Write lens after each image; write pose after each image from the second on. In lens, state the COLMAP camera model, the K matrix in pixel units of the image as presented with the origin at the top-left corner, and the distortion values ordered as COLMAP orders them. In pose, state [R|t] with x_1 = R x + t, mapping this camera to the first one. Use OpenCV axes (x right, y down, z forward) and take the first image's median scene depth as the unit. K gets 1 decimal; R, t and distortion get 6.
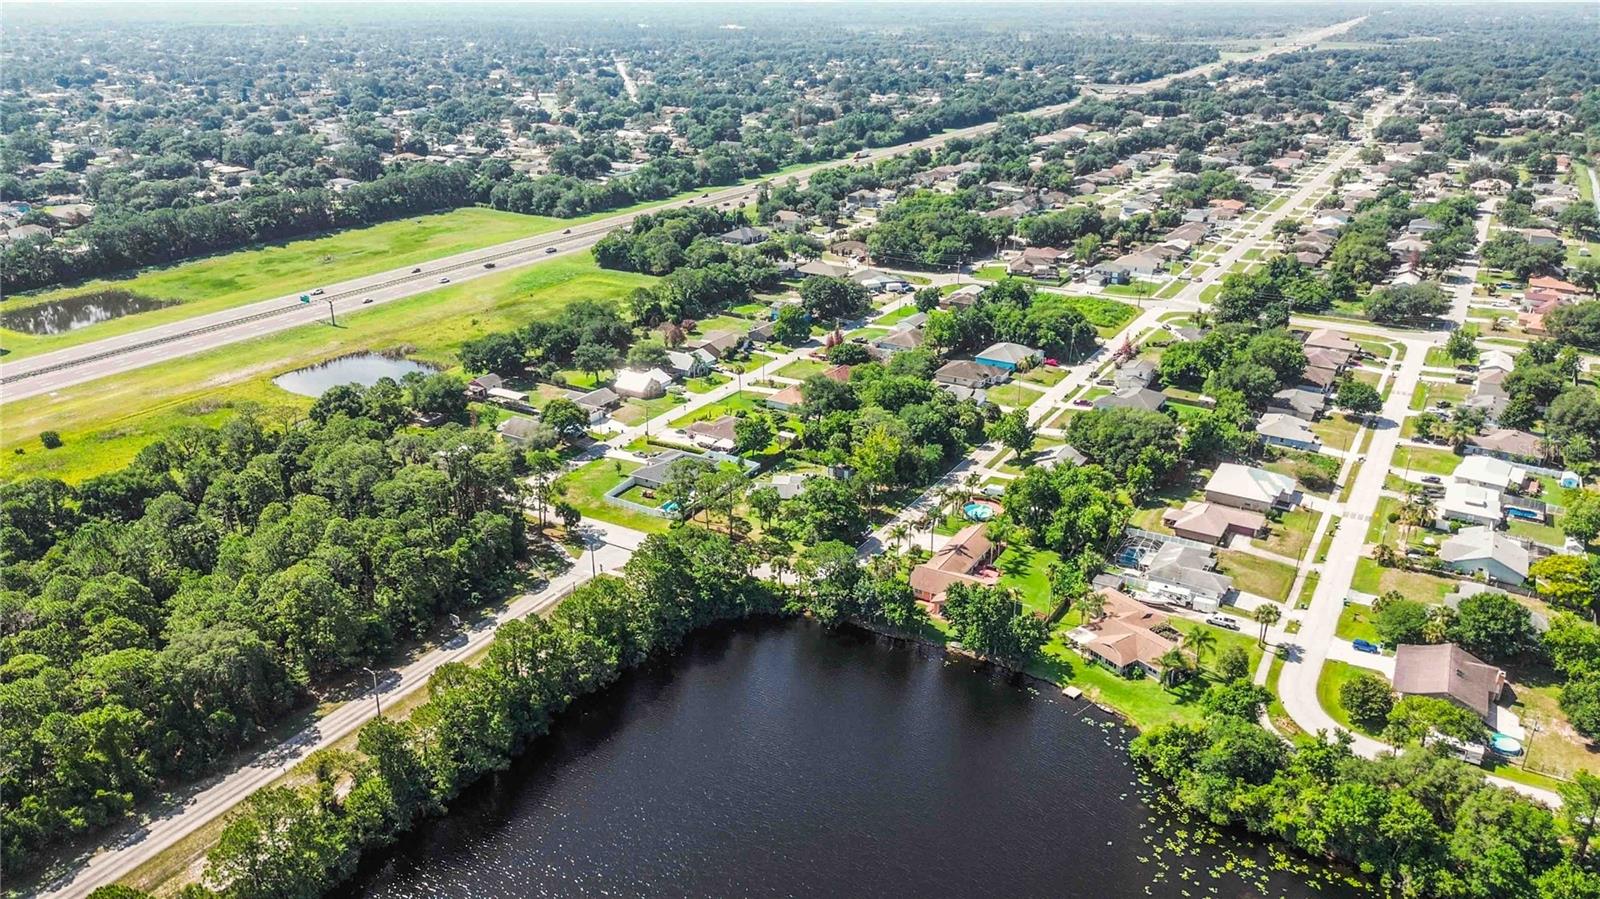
lens RADIAL K [[1150.2, 0, 802.1], [0, 1150.2, 416.1], [0, 0, 1]] dist [0.020911, -0.005015]
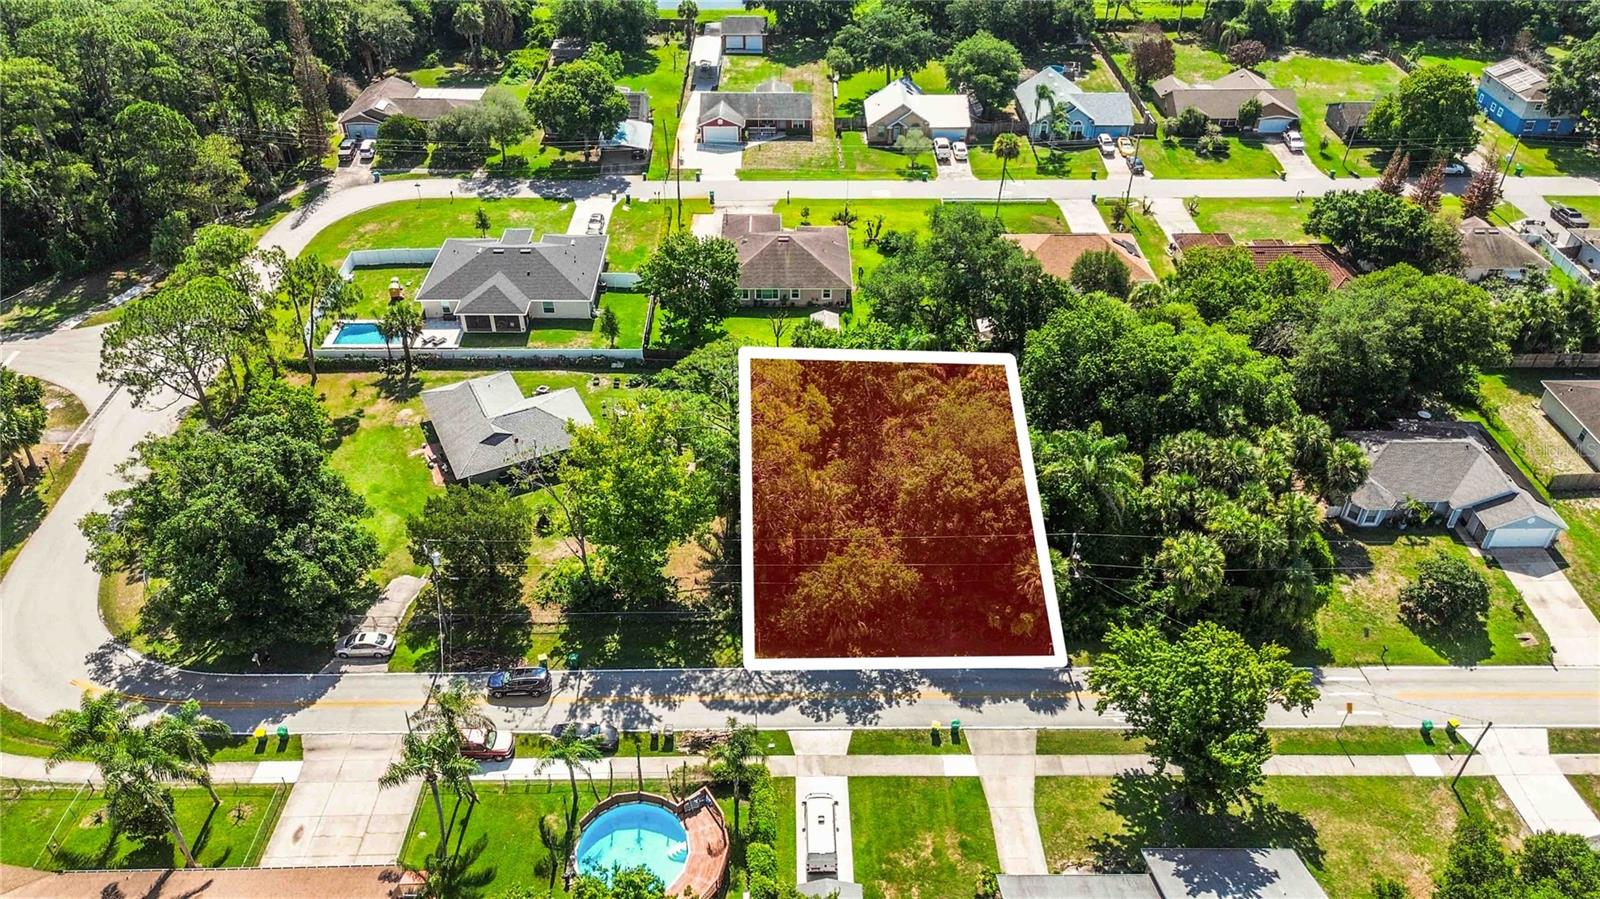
lens RADIAL K [[1150.2, 0, 802.1], [0, 1150.2, 416.1], [0, 0, 1]] dist [0.020911, -0.005015]
pose [[0.521345, 0.493678, -0.696047, 0.234068], [-0.294540, 0.869643, 0.396190, -0.094799], [0.800903, -0.001539, 0.598792, 0.654501]]
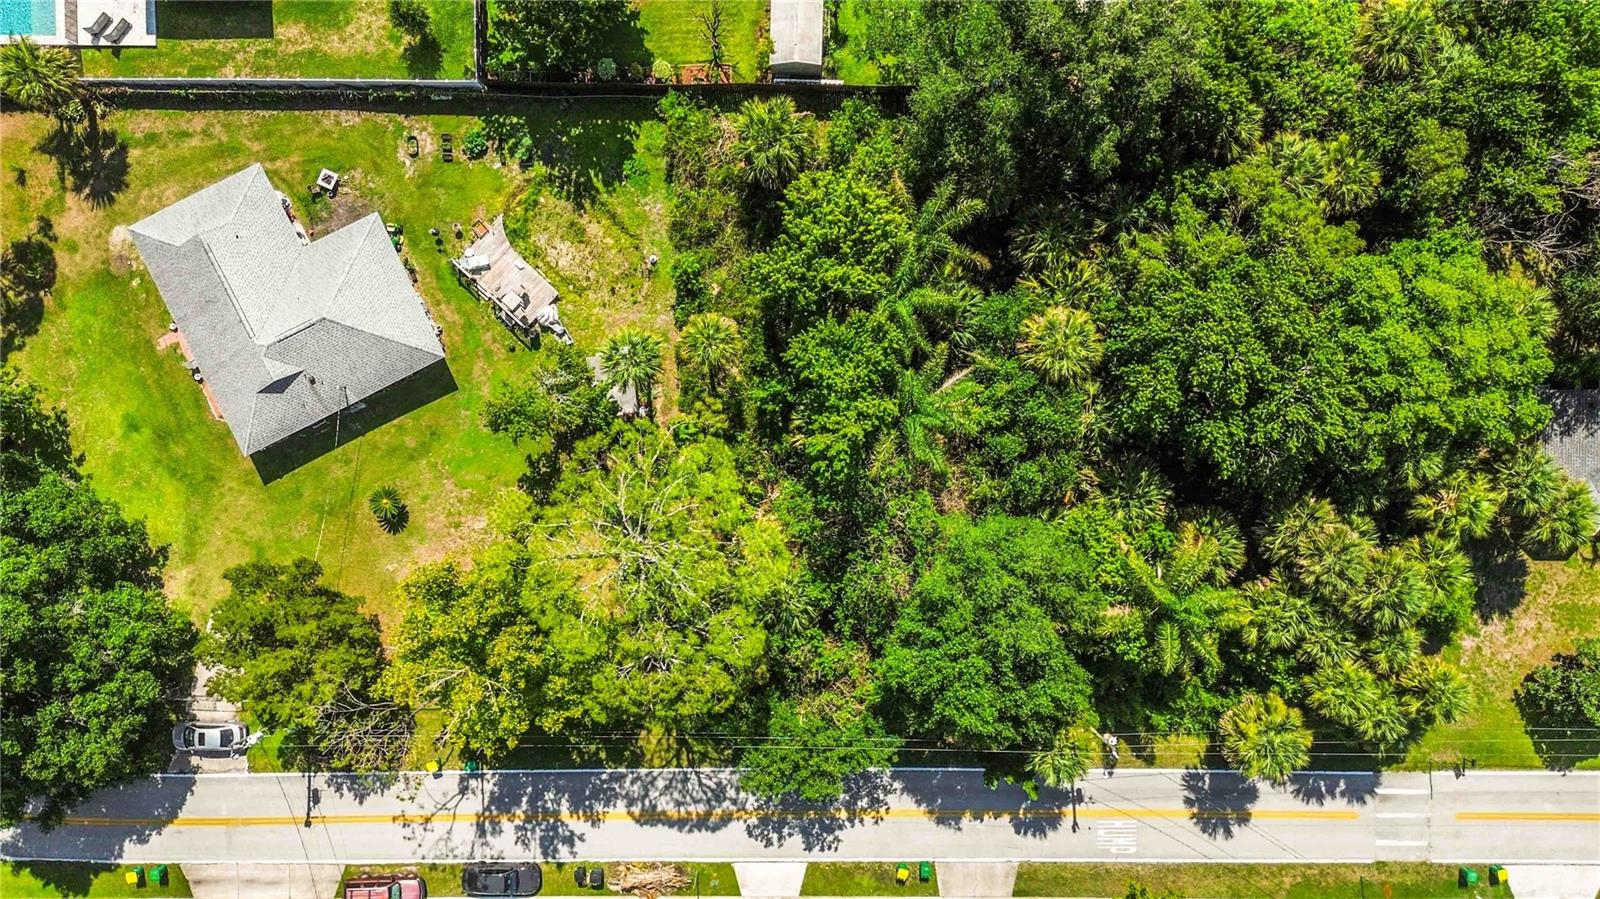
lens RADIAL K [[1118.7, 0, 765.0], [0, 1118.7, 446.7], [0, 0, 1]] dist [0.005703, 0.000366]
pose [[0.510507, 0.859829, 0.008717, 0.044737], [-0.283728, 0.158871, 0.945652, -0.145154], [0.811715, -0.485236, 0.325063, 0.765217]]
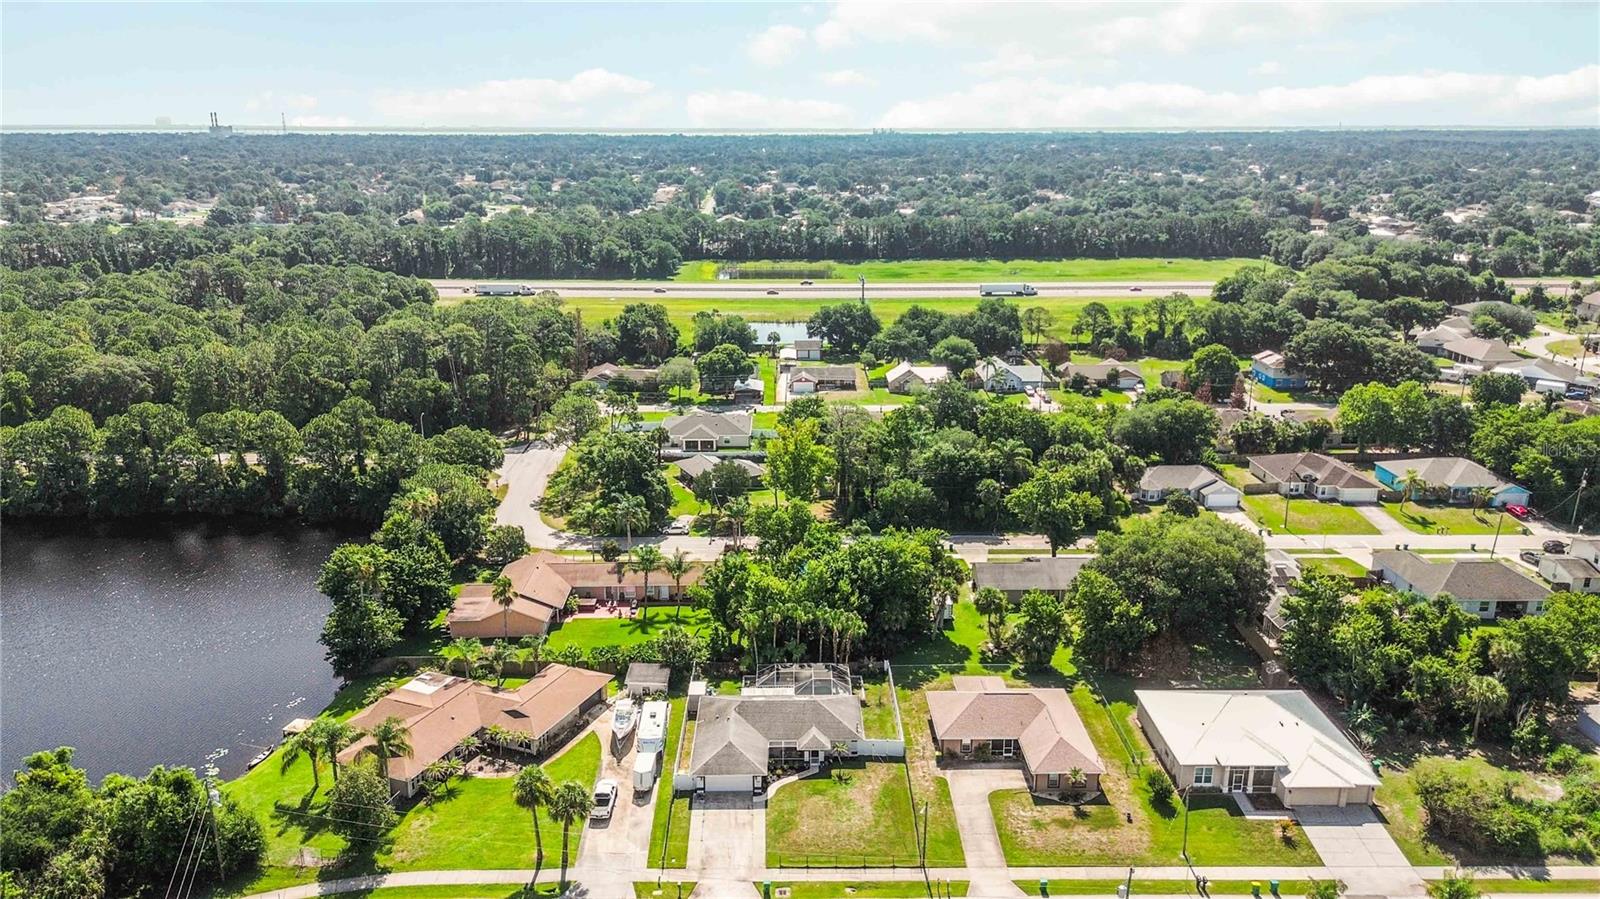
lens RADIAL K [[1118.7, 0, 765.0], [0, 1118.7, 446.7], [0, 0, 1]] dist [0.005703, 0.000366]
pose [[0.497831, 0.229851, -0.836261, 0.480945], [-0.290512, 0.952731, 0.088919, -0.021685], [0.817170, 0.198677, 0.541074, 0.474497]]
